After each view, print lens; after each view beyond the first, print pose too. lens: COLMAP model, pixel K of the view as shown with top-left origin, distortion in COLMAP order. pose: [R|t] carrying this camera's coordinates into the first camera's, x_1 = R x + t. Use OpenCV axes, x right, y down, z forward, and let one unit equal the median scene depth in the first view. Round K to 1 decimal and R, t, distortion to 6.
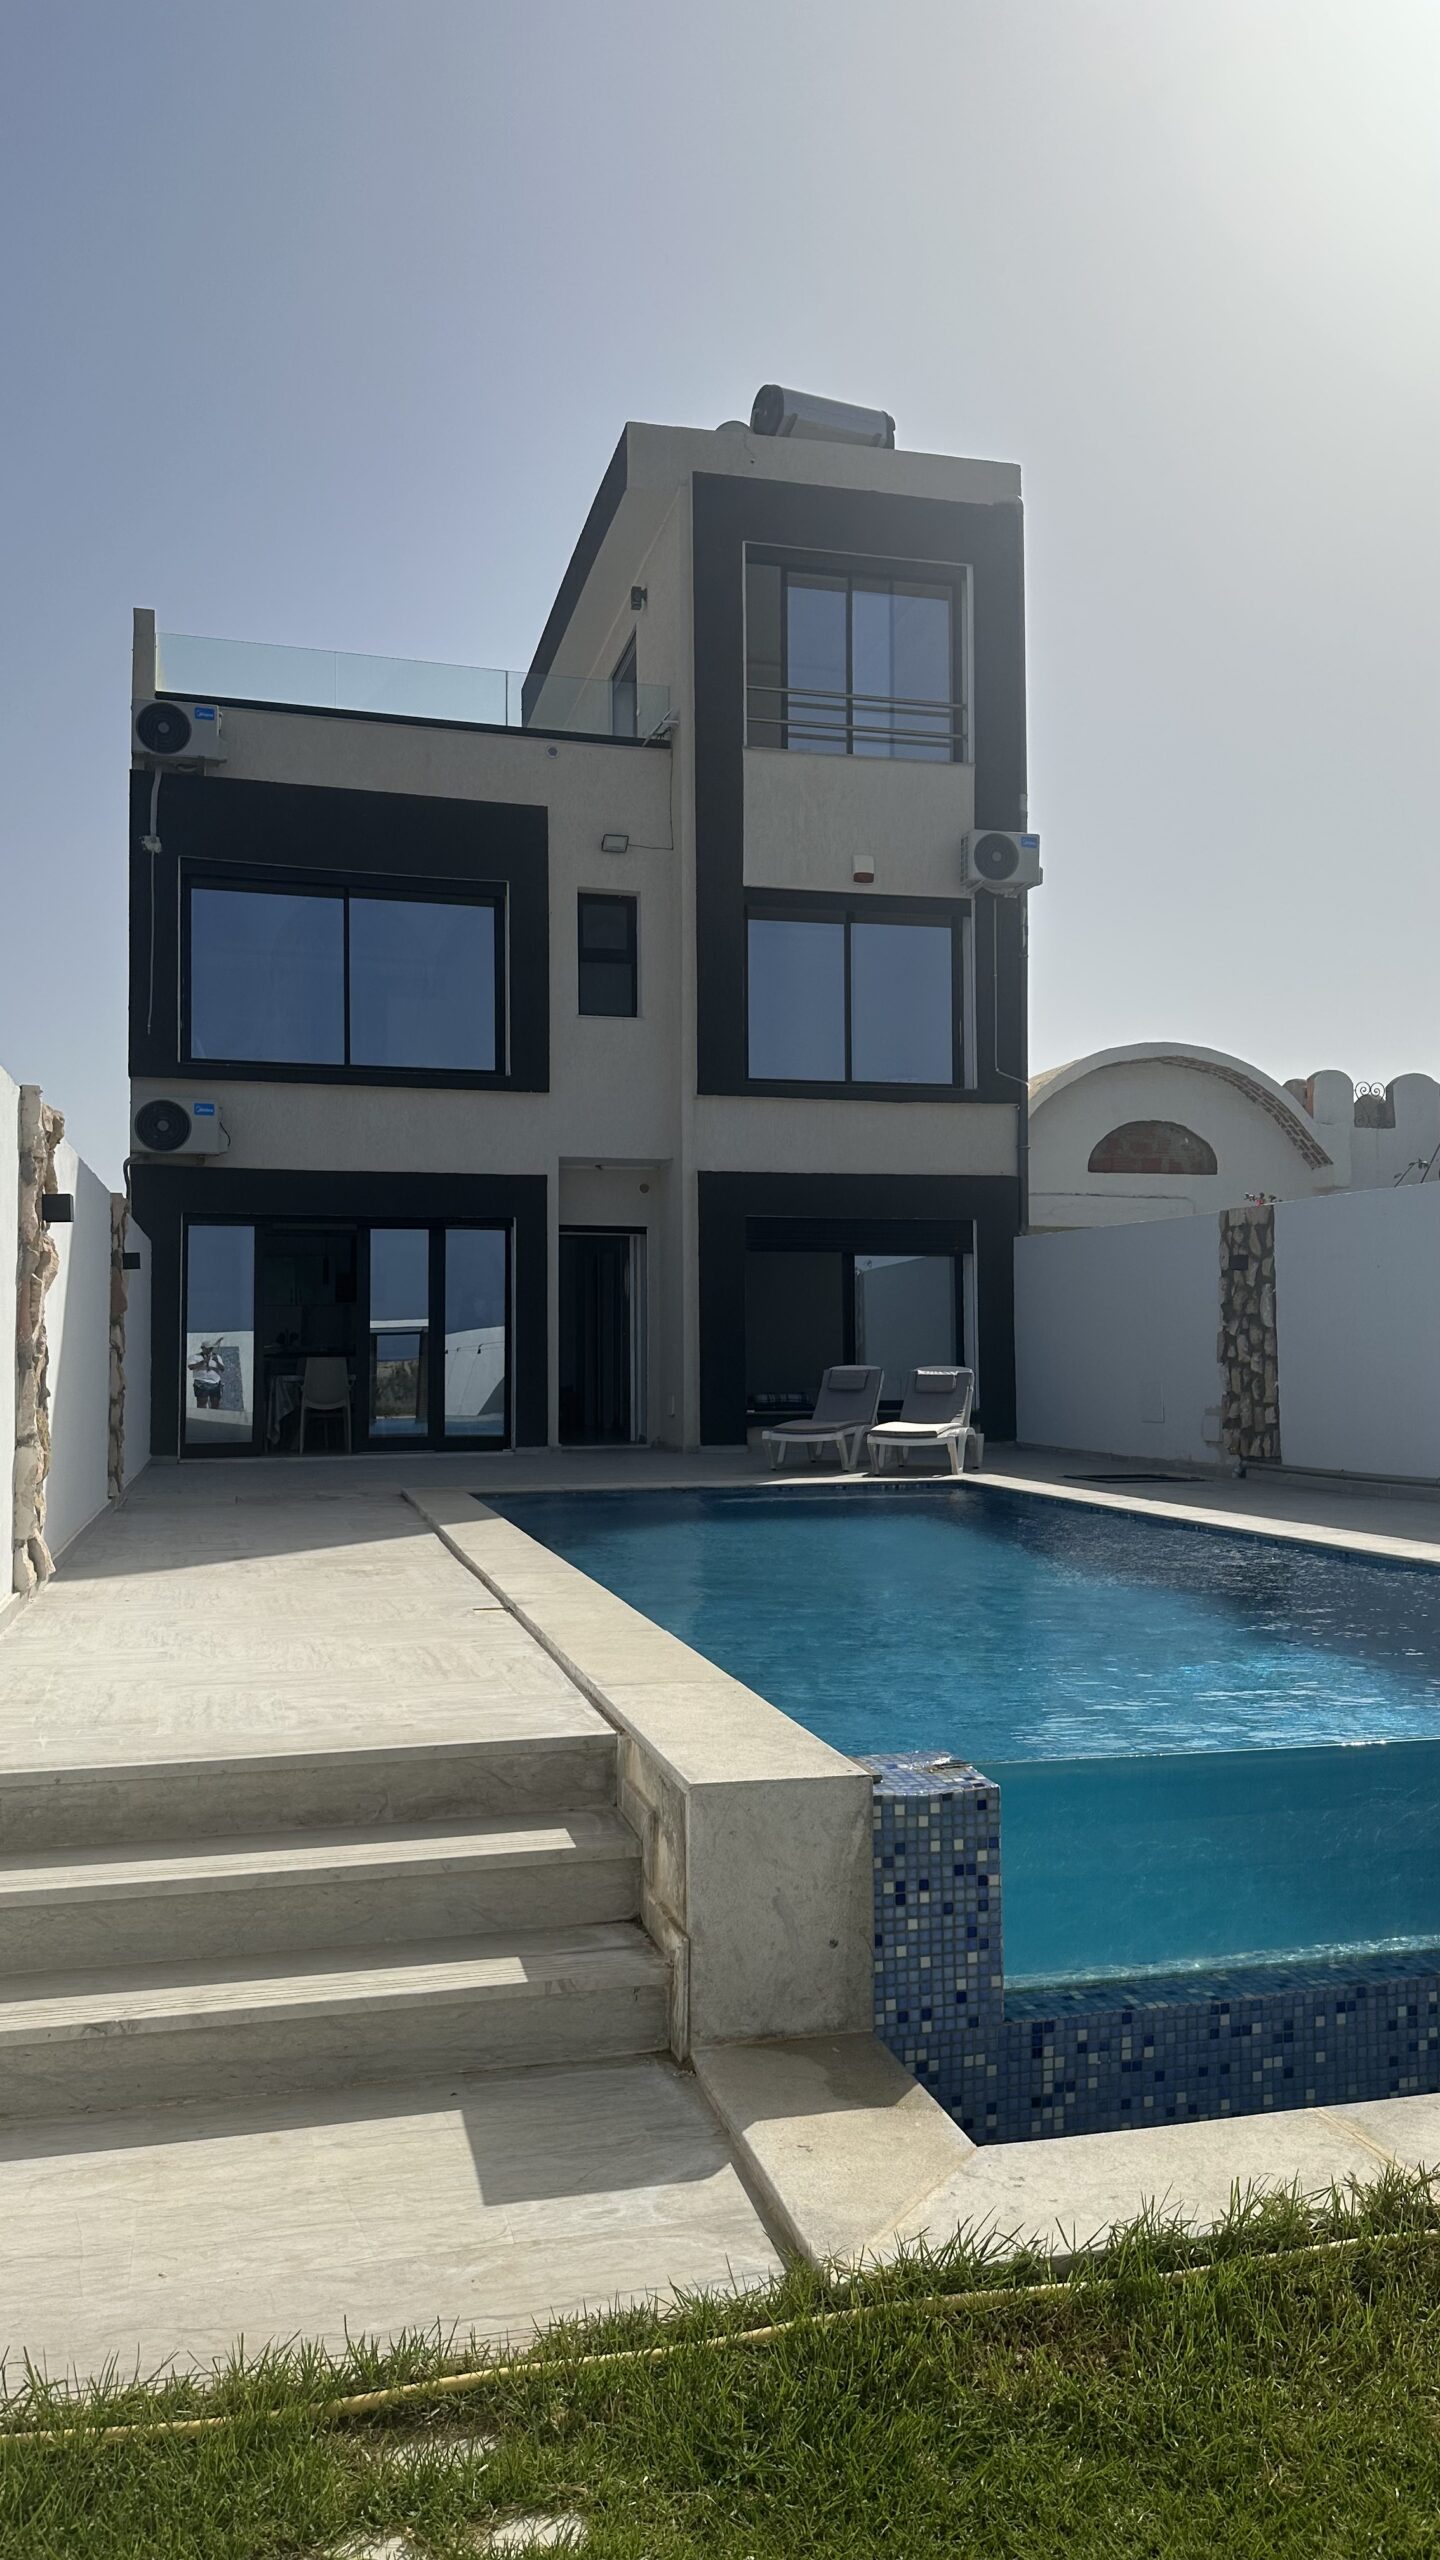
lens RADIAL K [[1772.5, 0, 720.0], [0, 1772.5, 1280.0], [0, 0, 1]] dist [0.073919, -0.111519]
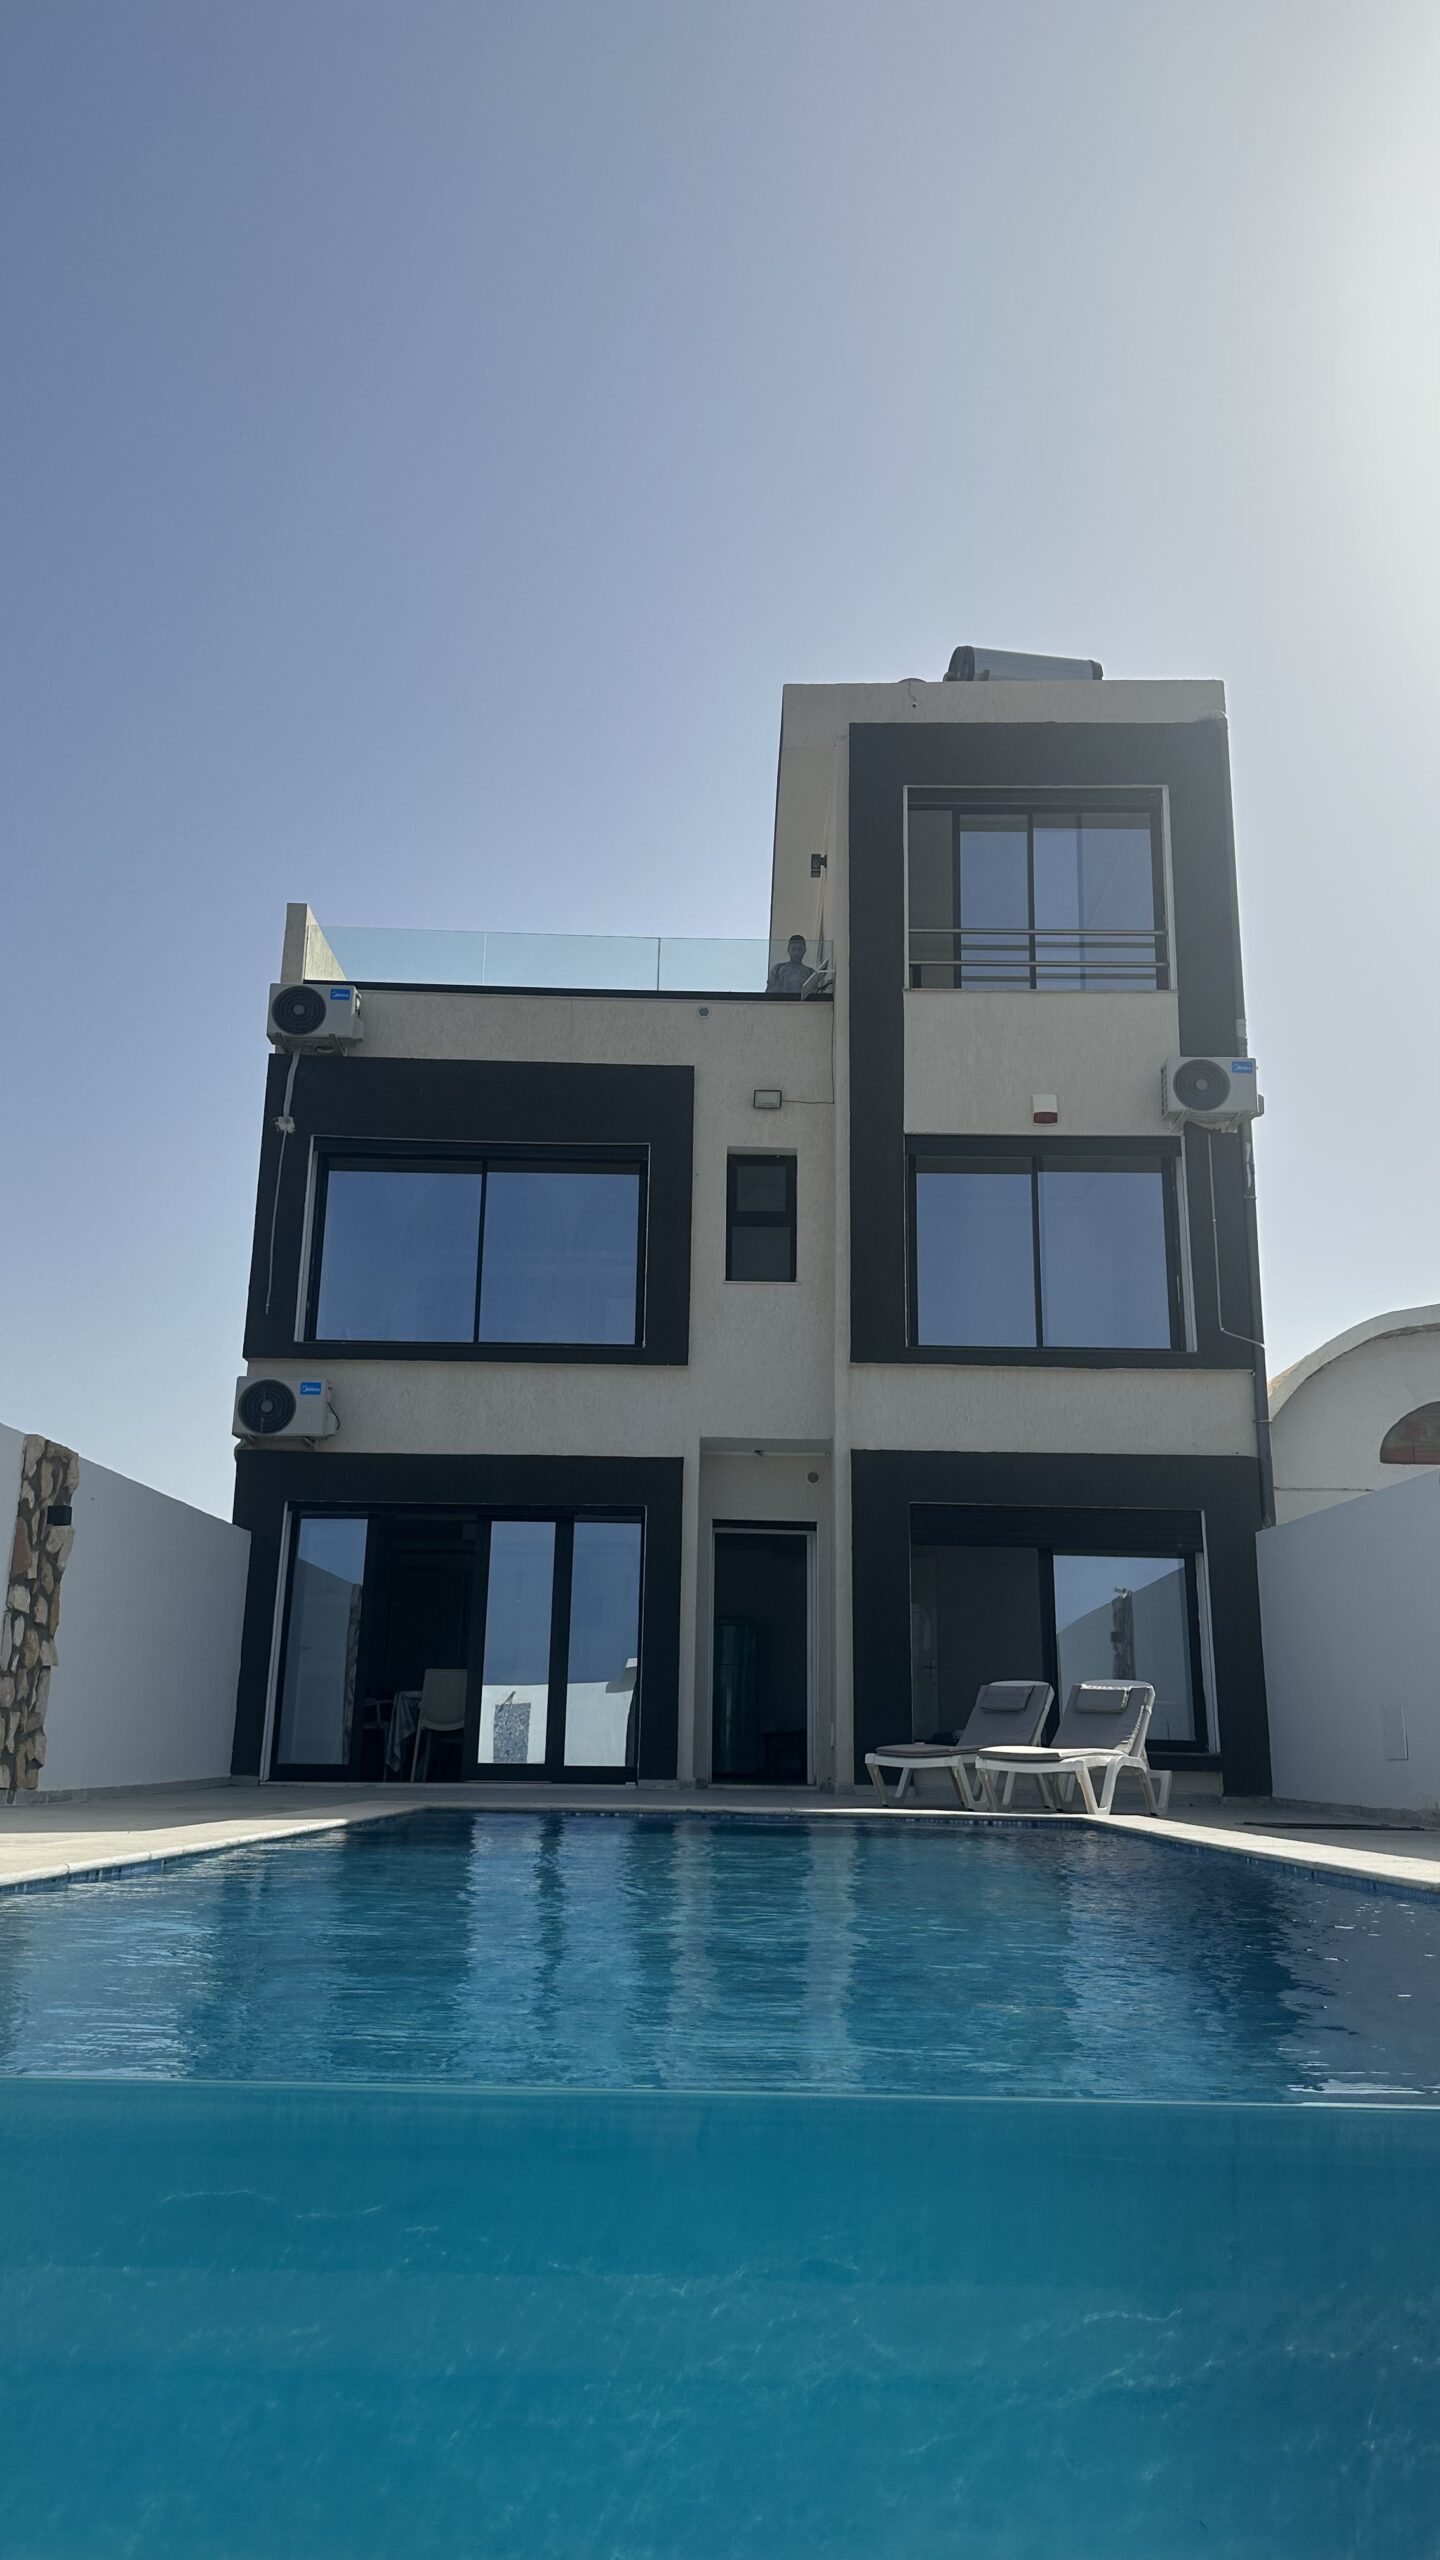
lens RADIAL K [[1780.1, 0, 716.7], [0, 1780.1, 1255.1], [0, 0, 1]] dist [0.201797, -0.479259]
pose [[0.967215, -0.045218, -0.249900, 0.145810], [-0.011797, 0.974959, -0.222071, 0.040320], [0.253684, 0.217739, 0.942462, 0.138938]]
